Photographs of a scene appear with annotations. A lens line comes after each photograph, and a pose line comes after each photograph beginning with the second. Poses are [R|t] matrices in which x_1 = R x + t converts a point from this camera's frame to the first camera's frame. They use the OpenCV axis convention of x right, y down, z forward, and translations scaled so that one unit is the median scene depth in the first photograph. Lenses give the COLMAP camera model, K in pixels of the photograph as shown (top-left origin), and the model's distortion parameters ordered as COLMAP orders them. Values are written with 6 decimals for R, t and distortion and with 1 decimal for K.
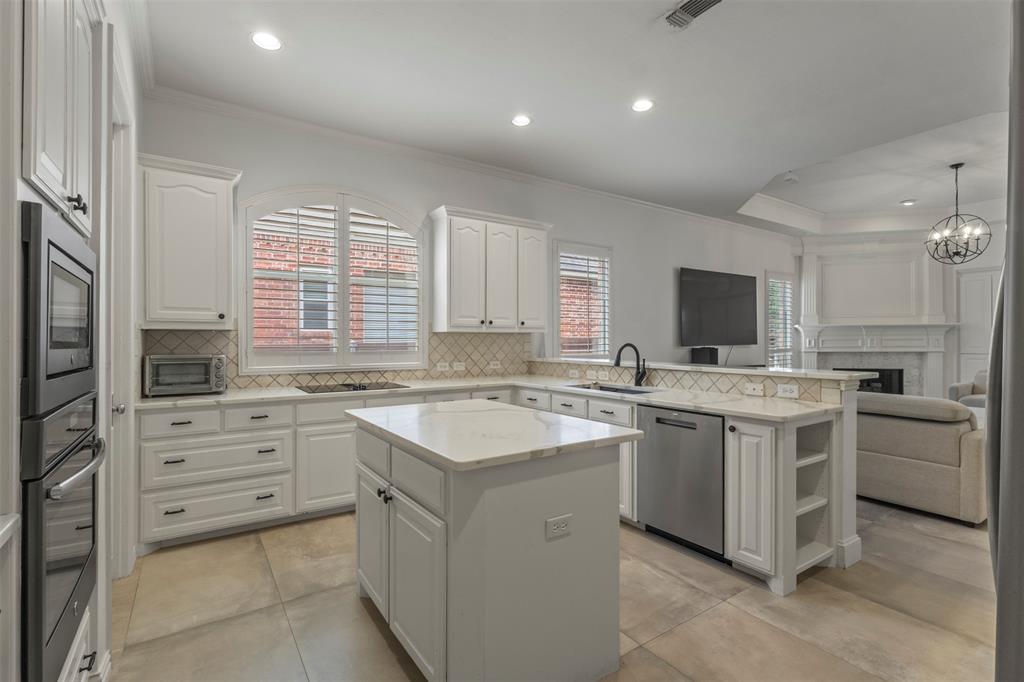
lens RADIAL K [[475.2, 0, 519.1], [0, 475.2, 349.1], [0, 0, 1]] dist [-0.009222, 0.006904]
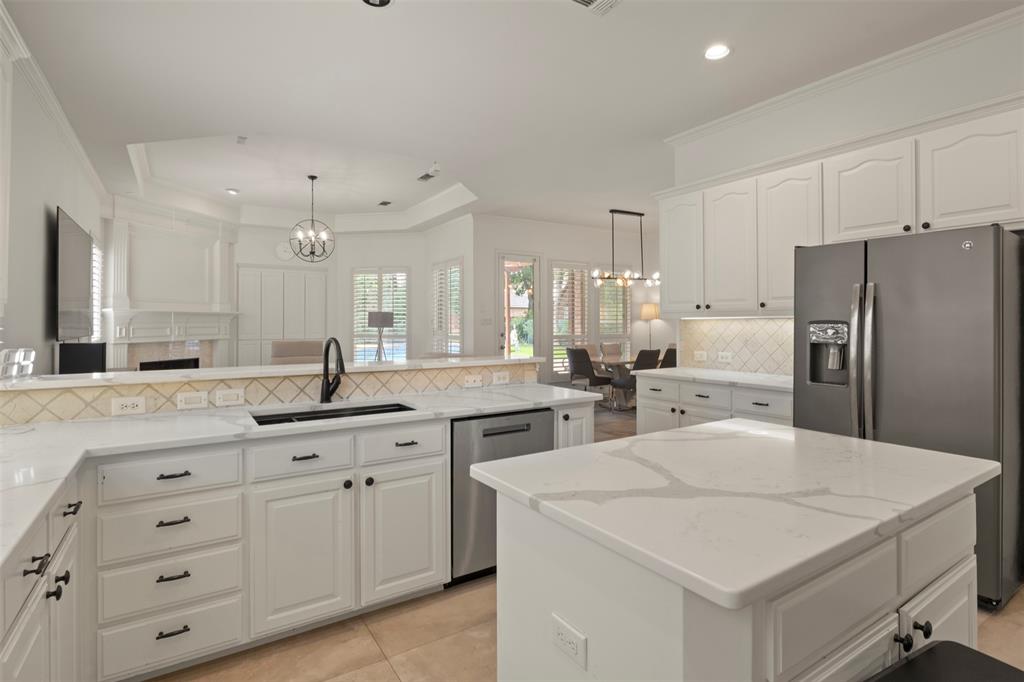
lens RADIAL K [[514.0, 0, 509.2], [0, 514.0, 312.7], [0, 0, 1]] dist [-0.012826, -0.003154]
pose [[0.029001, 0.022709, 0.999321, -0.530719], [0.023595, 0.999448, -0.023396, -0.027293], [-0.999301, 0.024258, 0.028449, 0.866606]]
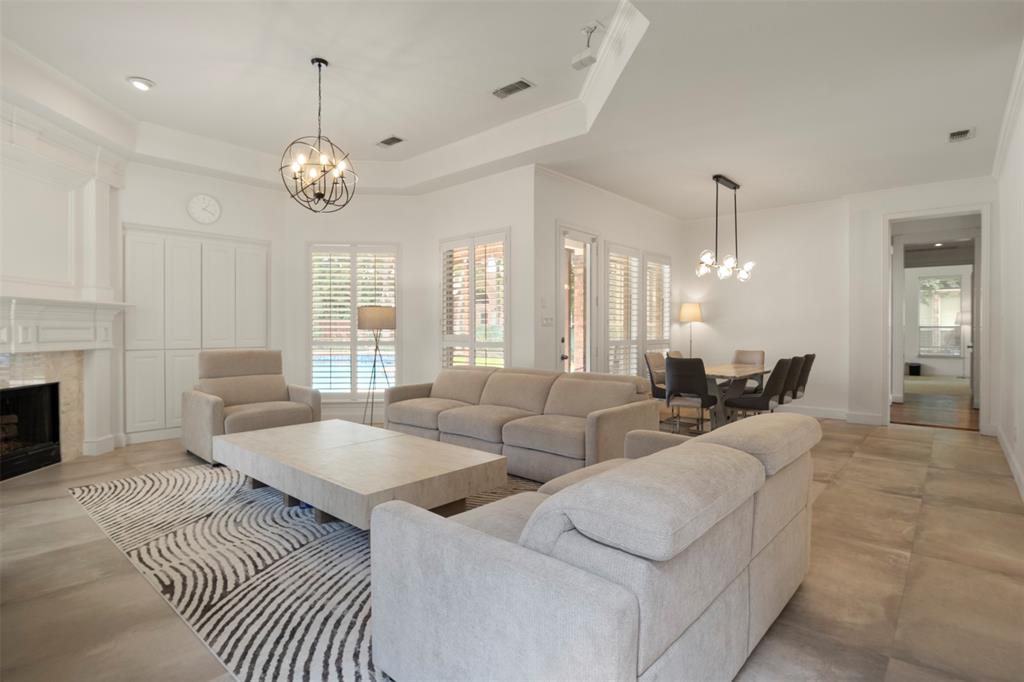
lens RADIAL K [[514.0, 0, 509.6], [0, 514.0, 333.7], [0, 0, 1]] dist [-0.012826, -0.003154]
pose [[-0.239112, -0.004854, 0.970980, 0.301242], [0.020285, 0.999744, 0.009993, -0.023392], [-0.970780, 0.022086, -0.238952, 1.616450]]
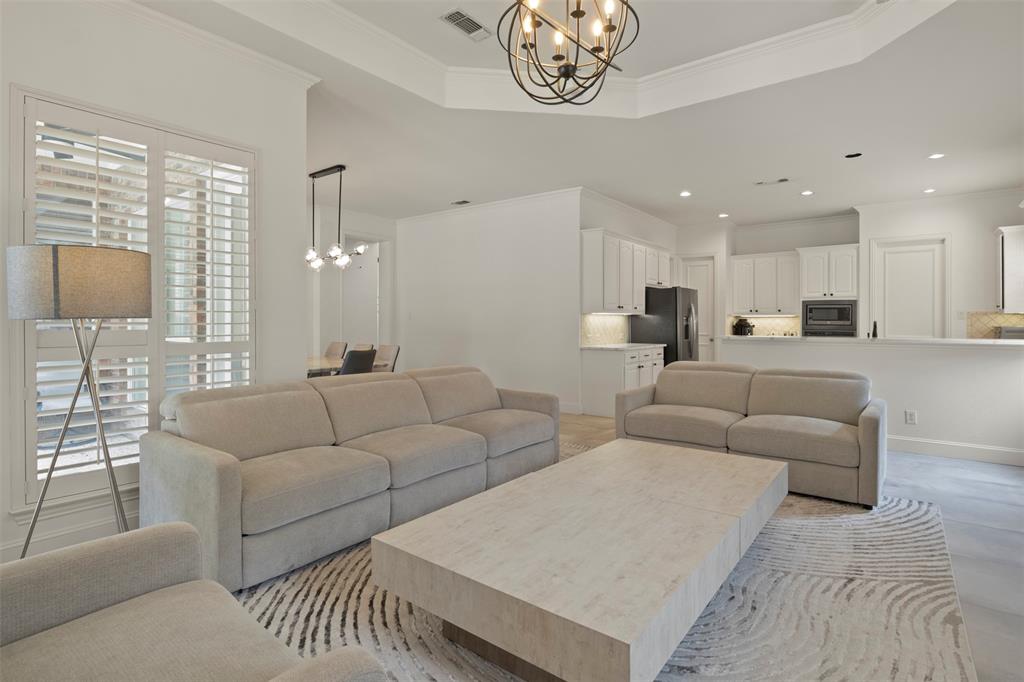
lens RADIAL K [[514.0, 0, 507.1], [0, 514.0, 336.5], [0, 0, 1]] dist [-0.012826, -0.003154]
pose [[-0.952820, 0.003999, -0.303508, 2.269662], [-0.003916, 0.999668, 0.025464, -0.014643], [0.303509, 0.025451, -0.952489, 2.545558]]
